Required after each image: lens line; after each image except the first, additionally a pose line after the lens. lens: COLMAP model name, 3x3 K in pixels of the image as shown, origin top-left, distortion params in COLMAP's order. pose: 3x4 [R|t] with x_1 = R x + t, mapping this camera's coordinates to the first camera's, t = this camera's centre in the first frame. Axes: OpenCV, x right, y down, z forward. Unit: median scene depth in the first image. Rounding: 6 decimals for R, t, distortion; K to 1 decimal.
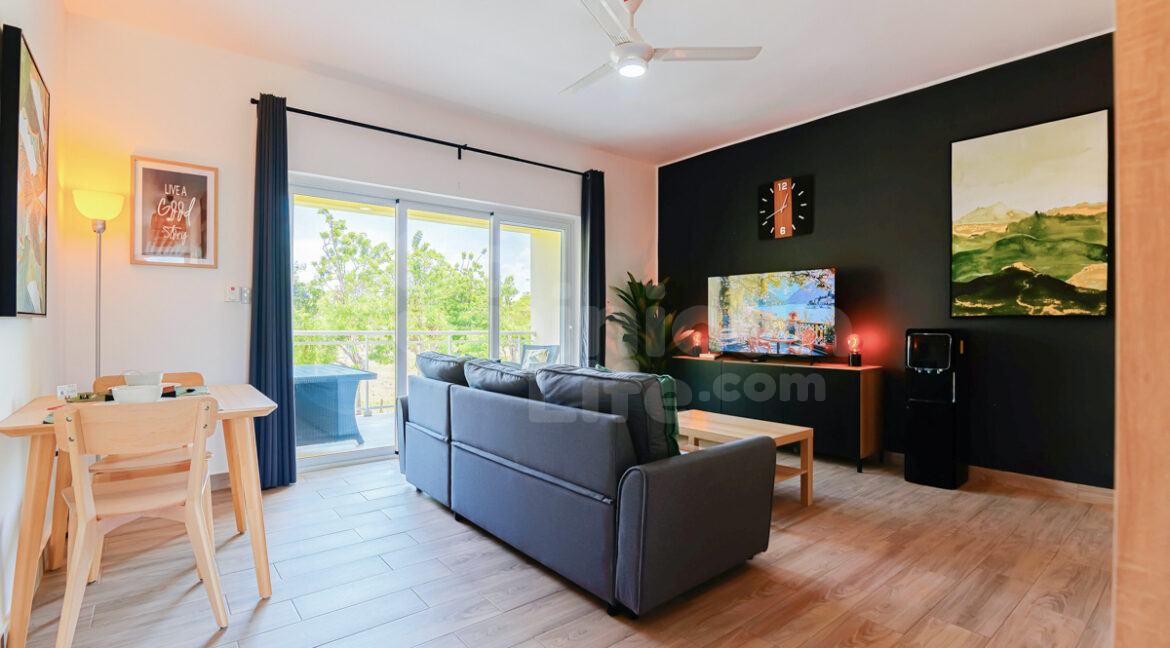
lens RADIAL K [[543.5, 0, 585.0], [0, 543.5, 324.0], [0, 0, 1]] dist [-0.019920, 0.000182]
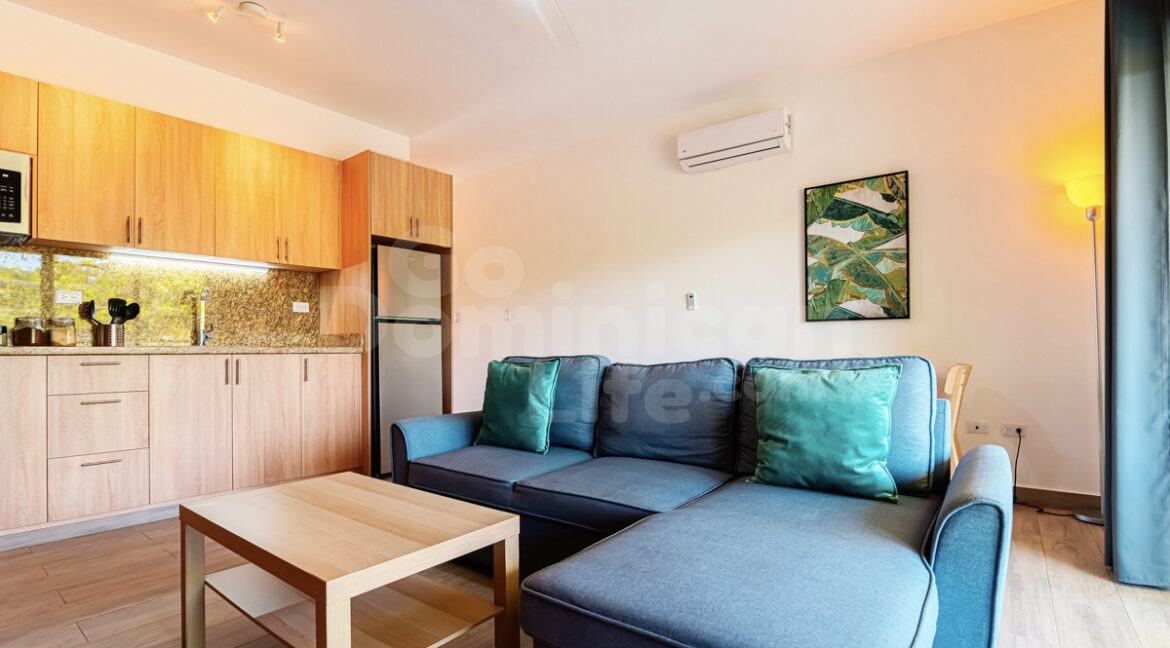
lens RADIAL K [[543.5, 0, 583.1], [0, 543.5, 344.2], [0, 0, 1]] dist [-0.018081, 0.000787]
pose [[-0.973955, 0.002097, -0.226730, 0.156140], [0.003337, 0.999981, -0.005086, 0.042762], [0.226715, -0.005711, -0.973944, 1.568159]]
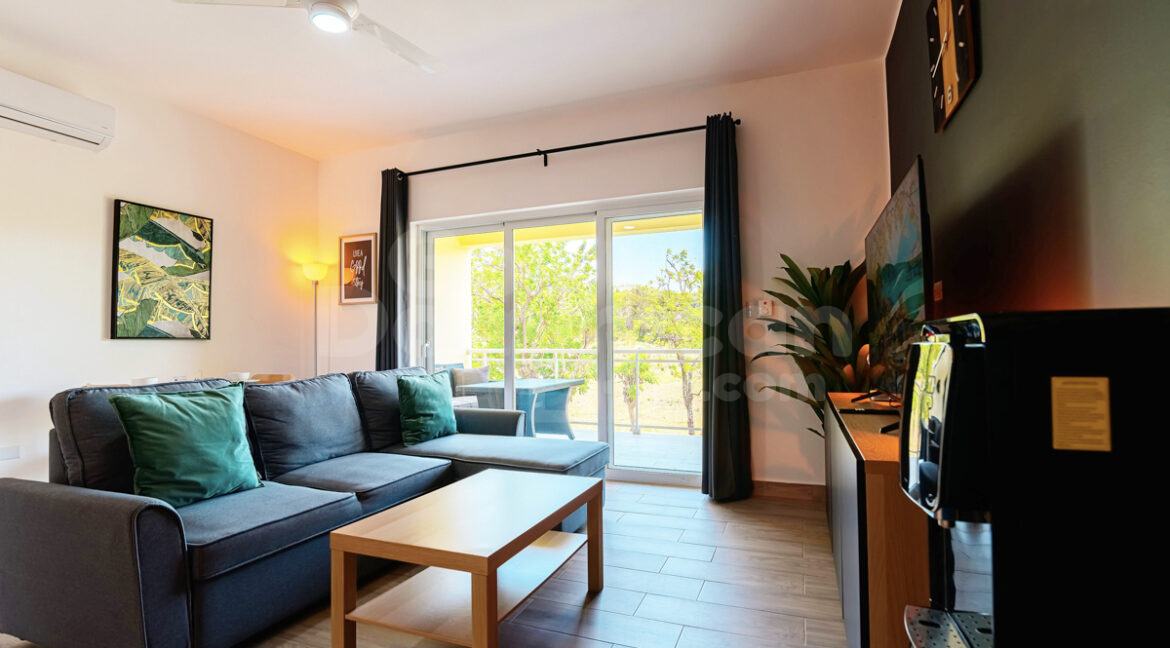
lens RADIAL K [[543.5, 0, 585.0], [0, 543.5, 324.0], [0, 0, 1]] dist [-0.019920, 0.000182]
pose [[0.491779, -0.045178, -0.869547, 0.850286], [0.012489, 0.998916, -0.044837, 0.020375], [0.870631, 0.011190, 0.491810, 0.832617]]
